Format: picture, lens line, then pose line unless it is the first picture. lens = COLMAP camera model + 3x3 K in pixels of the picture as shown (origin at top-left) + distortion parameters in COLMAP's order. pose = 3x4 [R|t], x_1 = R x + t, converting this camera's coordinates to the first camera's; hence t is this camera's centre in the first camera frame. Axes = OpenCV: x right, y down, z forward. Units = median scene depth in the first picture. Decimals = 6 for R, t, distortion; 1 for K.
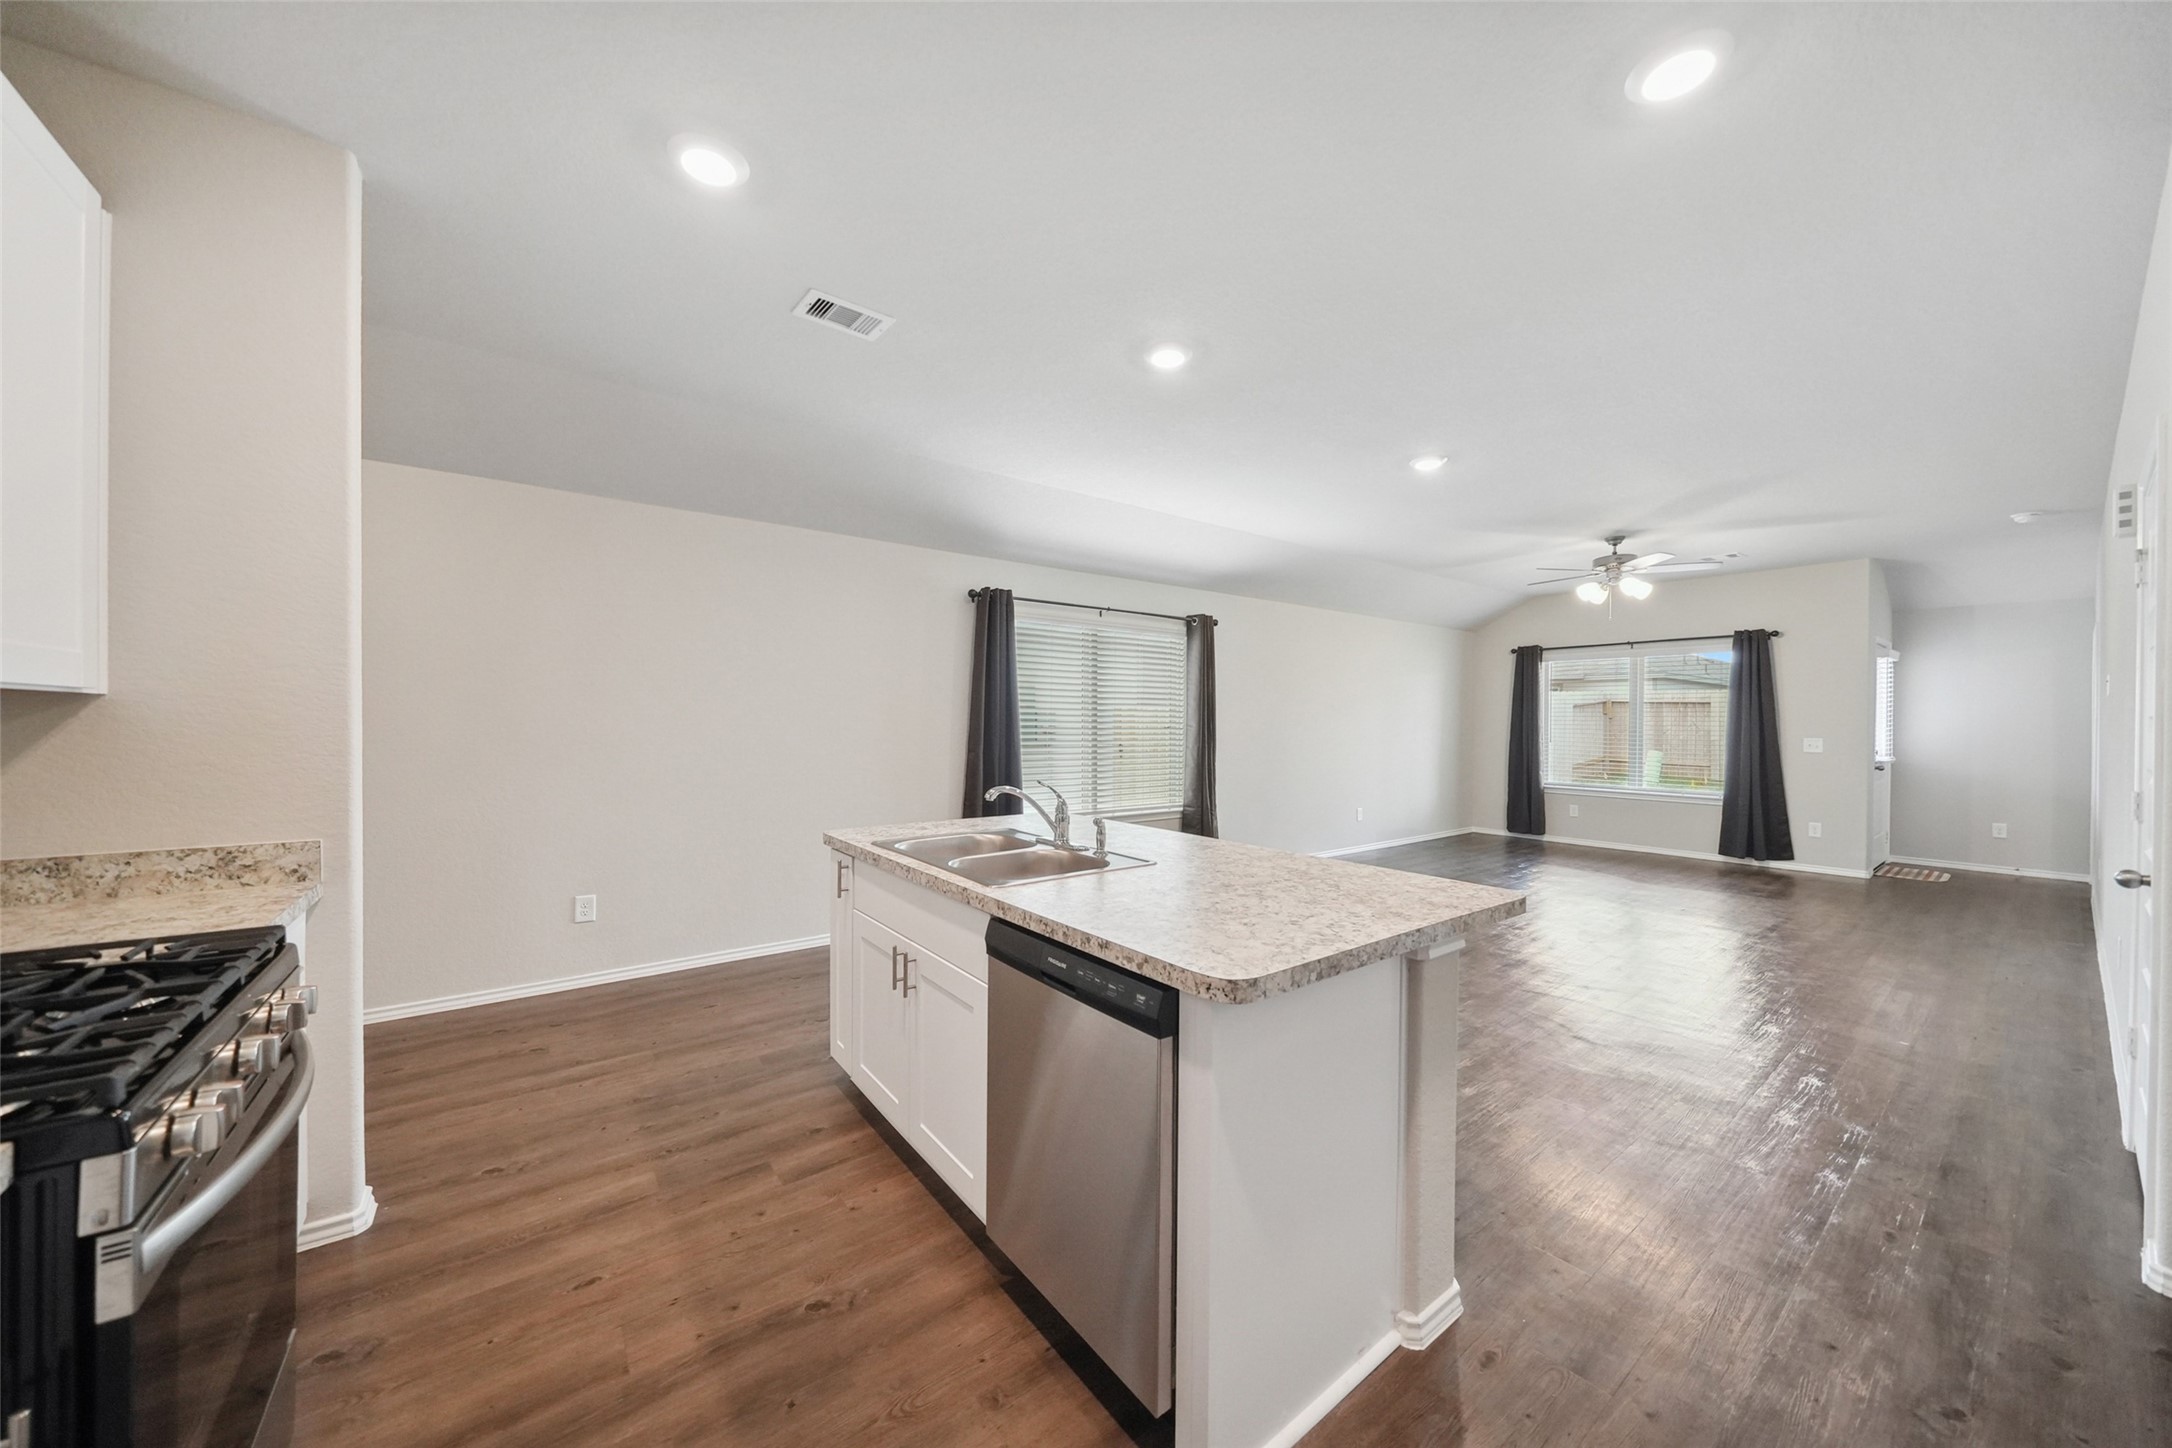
lens RADIAL K [[761.3, 0, 1092.3], [0, 761.3, 725.7], [0, 0, 1]] dist [0.000704, -0.000999]
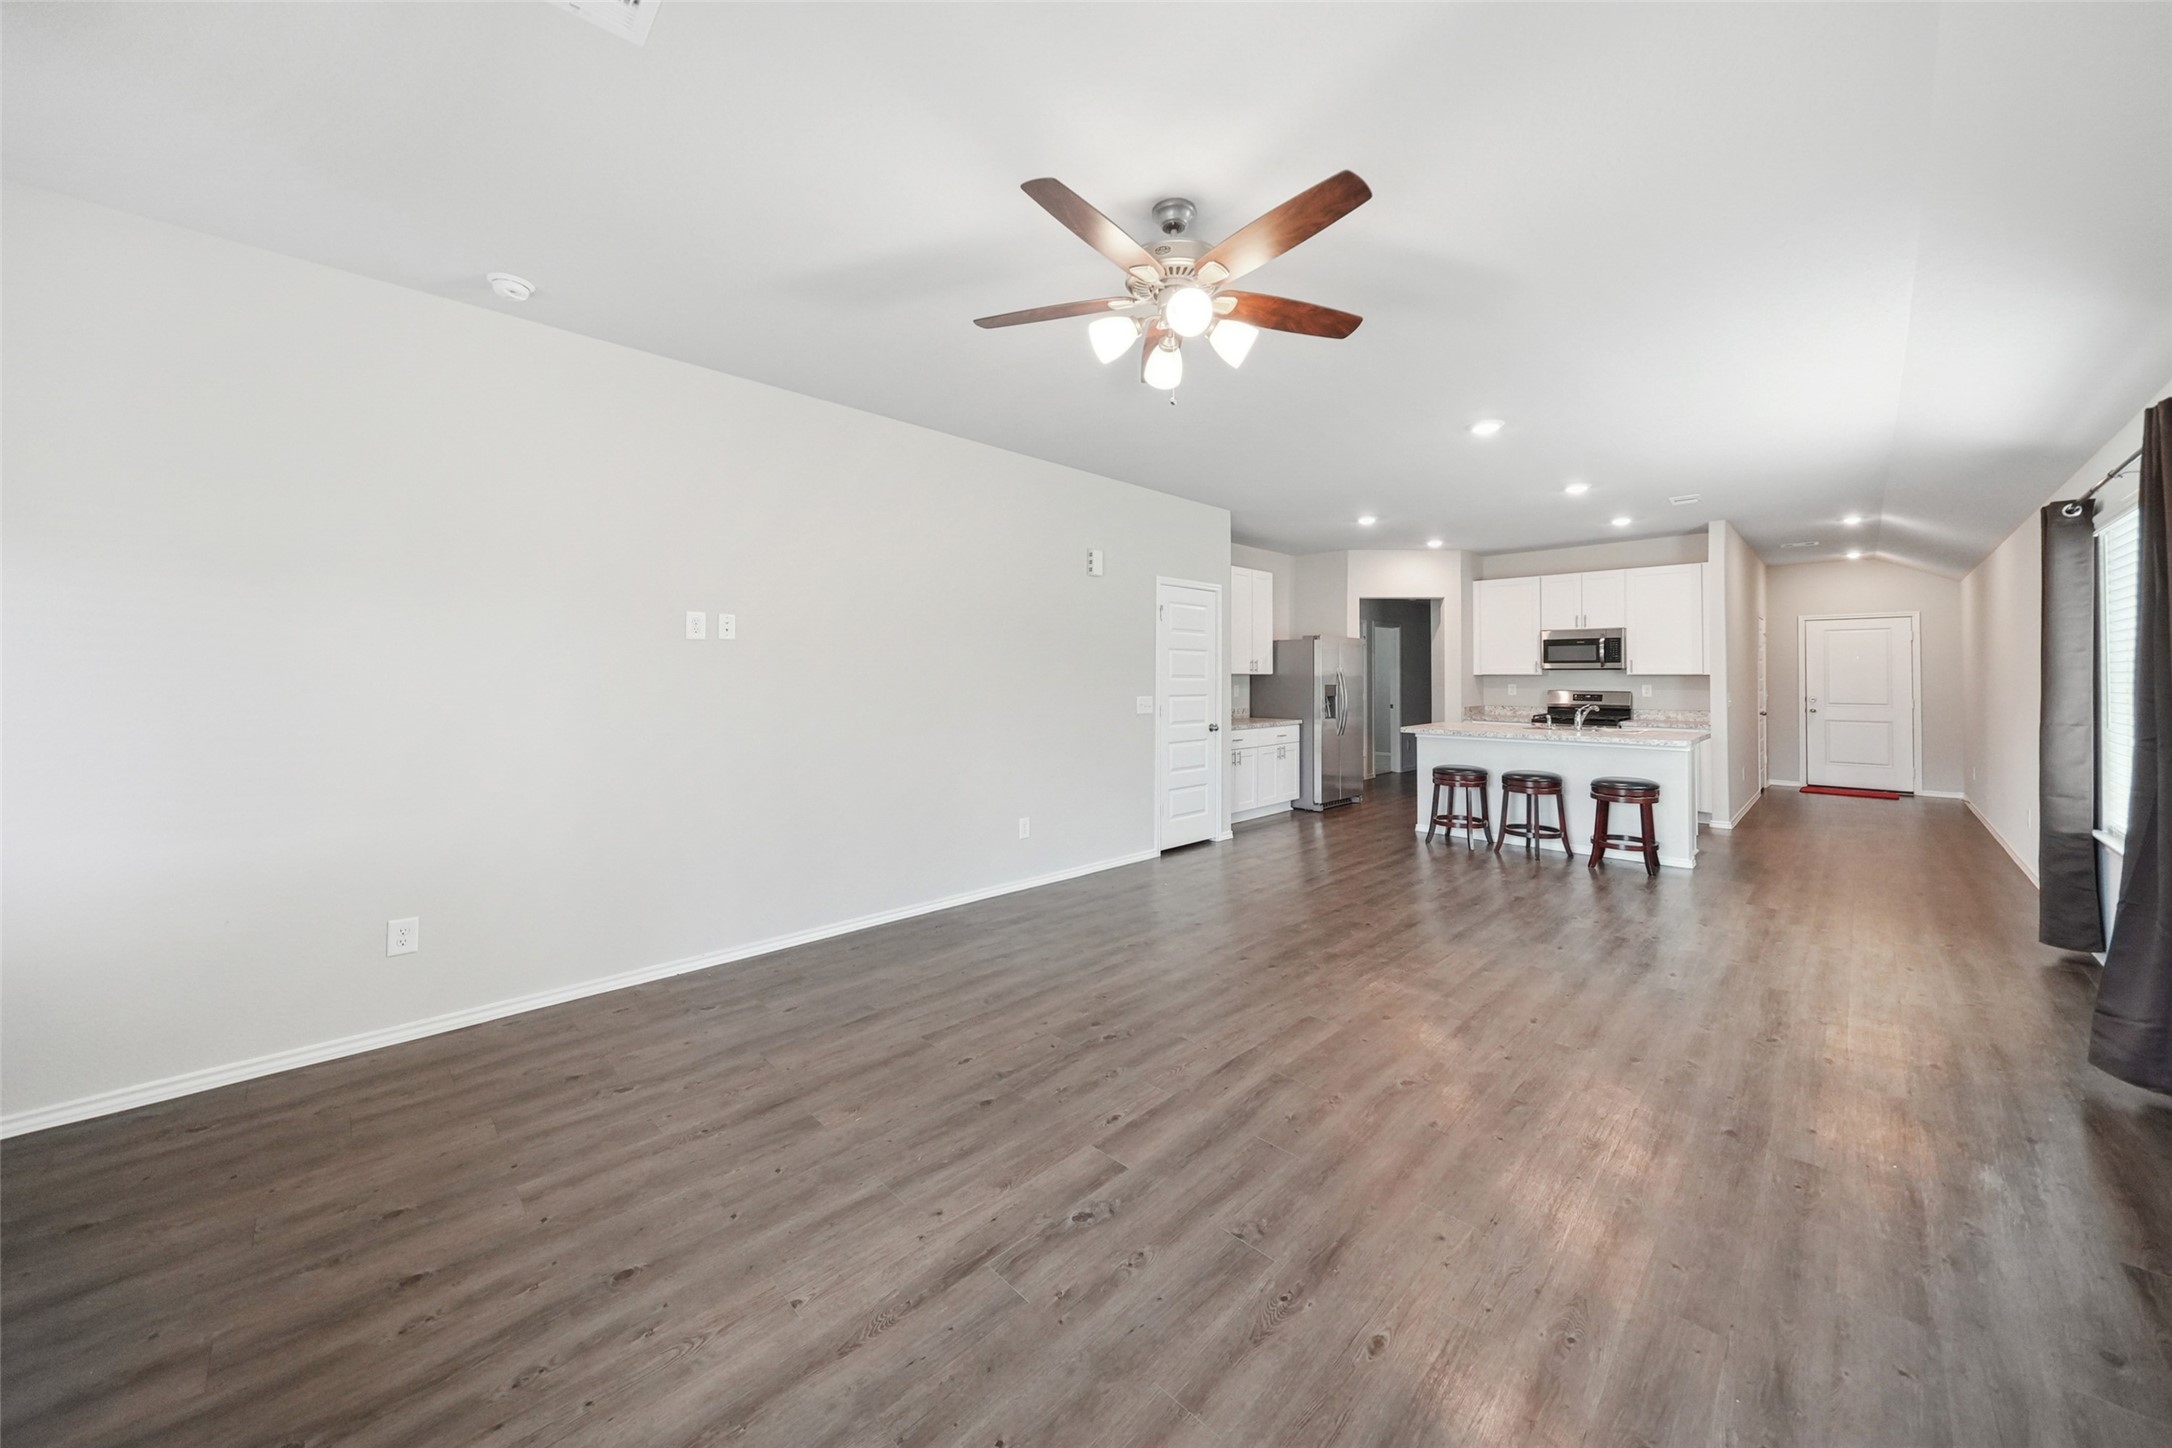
lens RADIAL K [[761.3, 0, 1092.2], [0, 761.3, 662.1], [0, 0, 1]] dist [0.000704, -0.000999]
pose [[-0.992313, -0.010970, -0.123267, 0.644017], [-0.009055, 0.999830, -0.016087, -0.003954], [0.123422, -0.014847, -0.992243, 1.148277]]
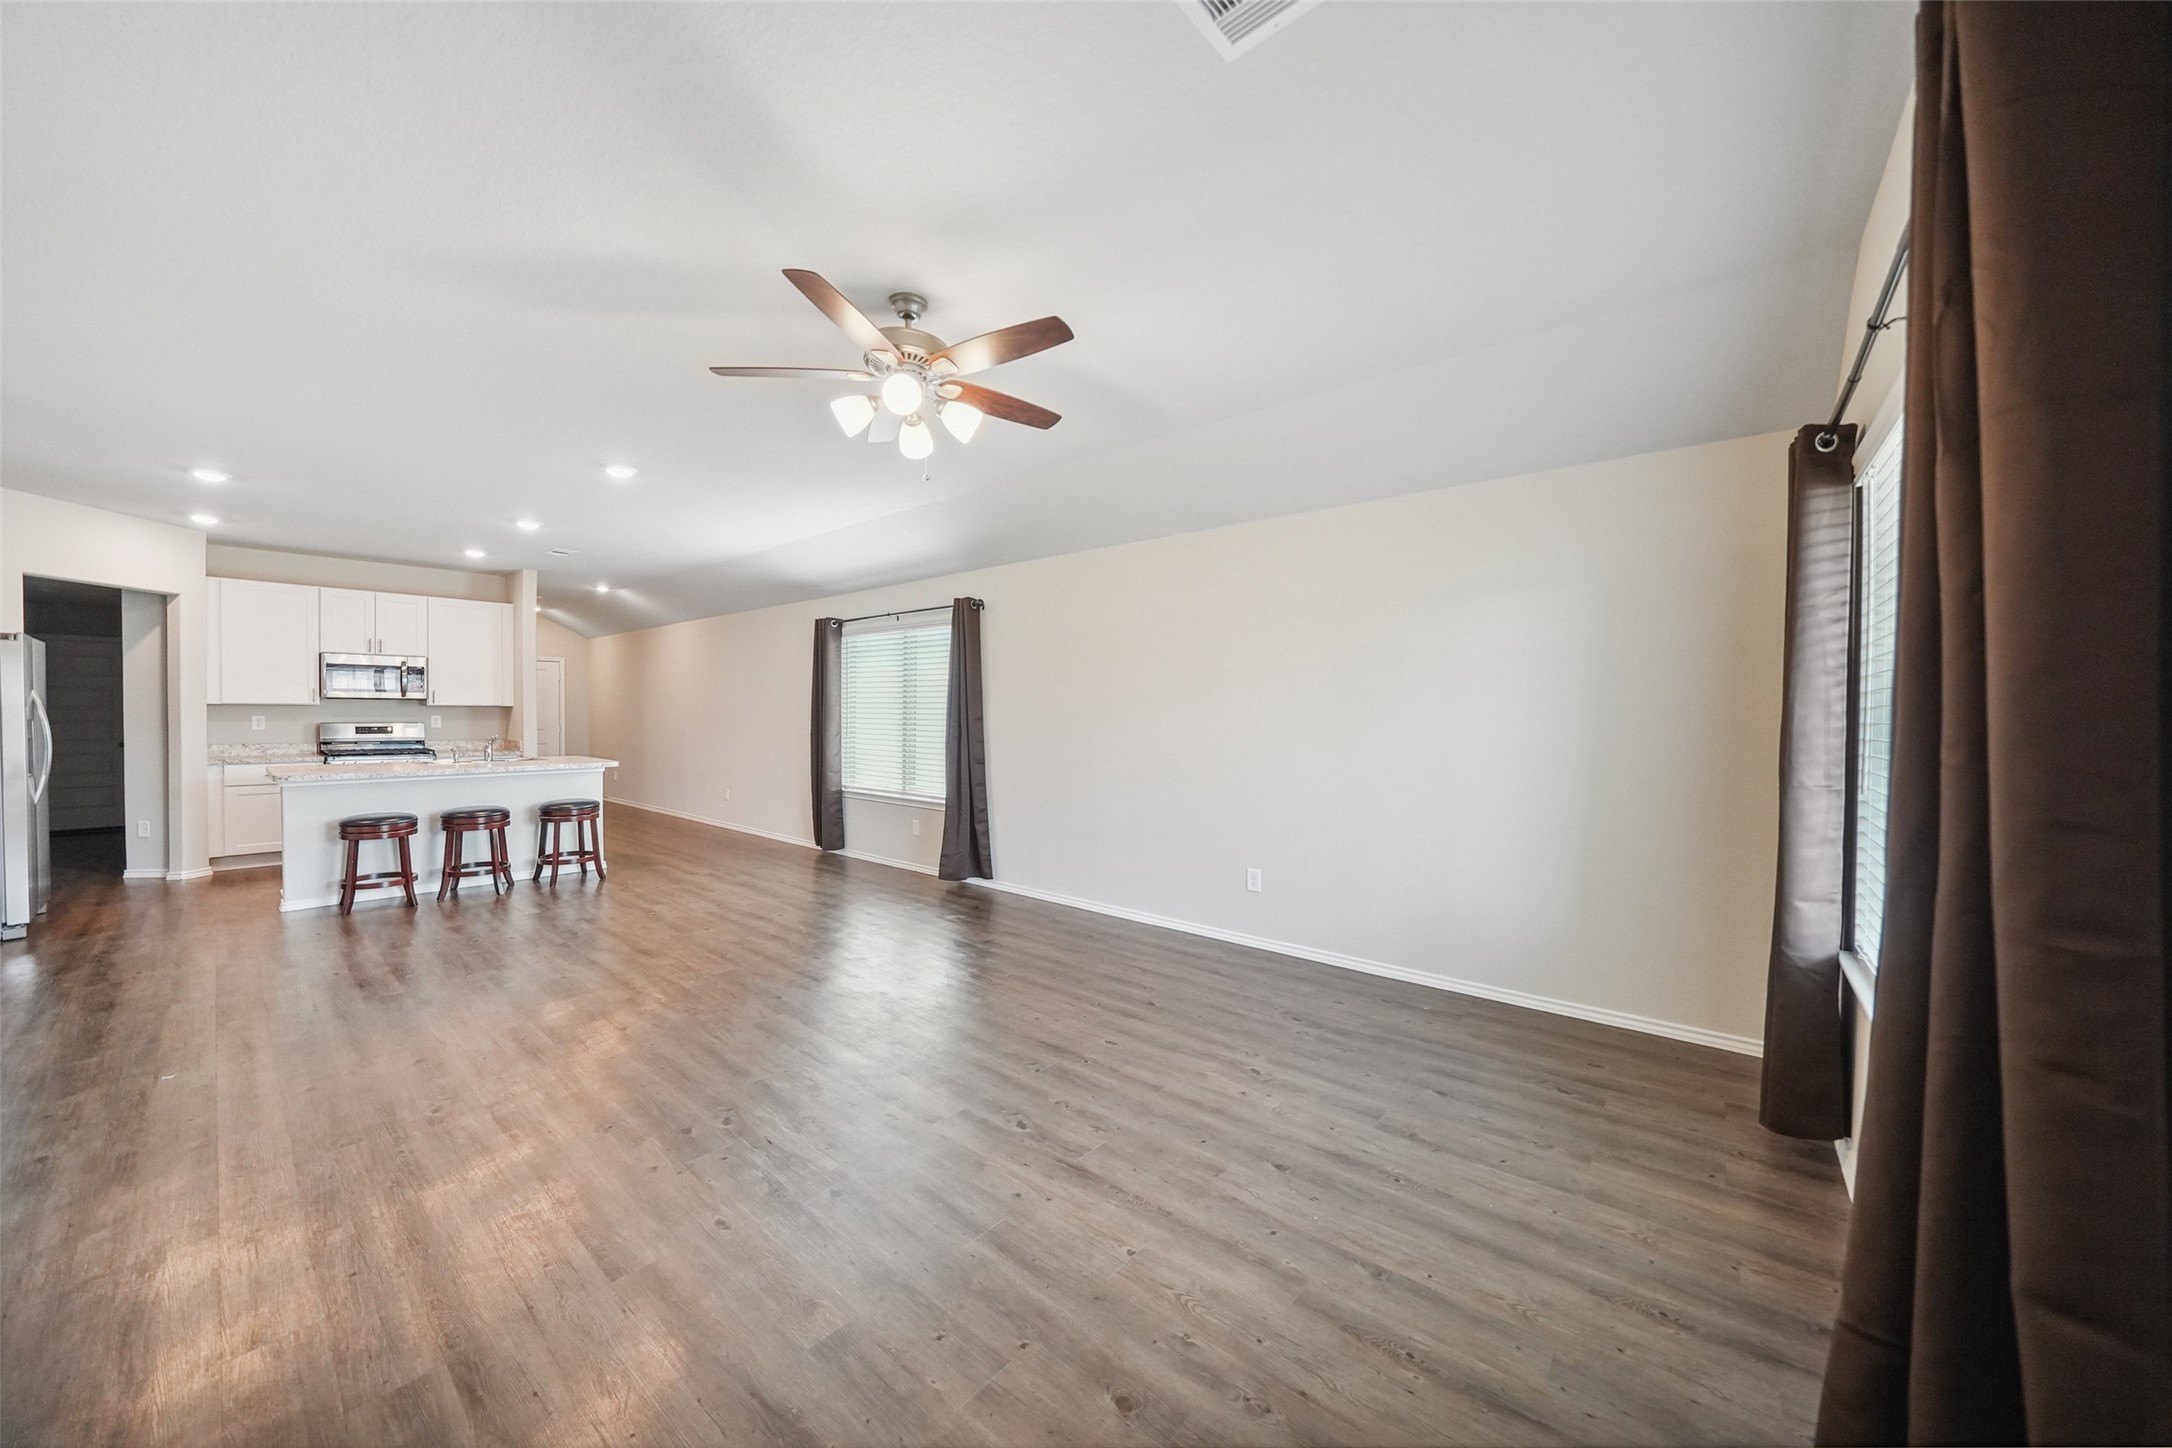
lens RADIAL K [[761.3, 0, 1065.3], [0, 761.3, 728.2], [0, 0, 1]] dist [0.000704, -0.000999]
pose [[0.186536, 0.016787, -0.982305, 0.955501], [-0.007288, 0.999850, 0.015703, -0.002349], [0.982421, 0.004230, 0.186630, 0.836073]]
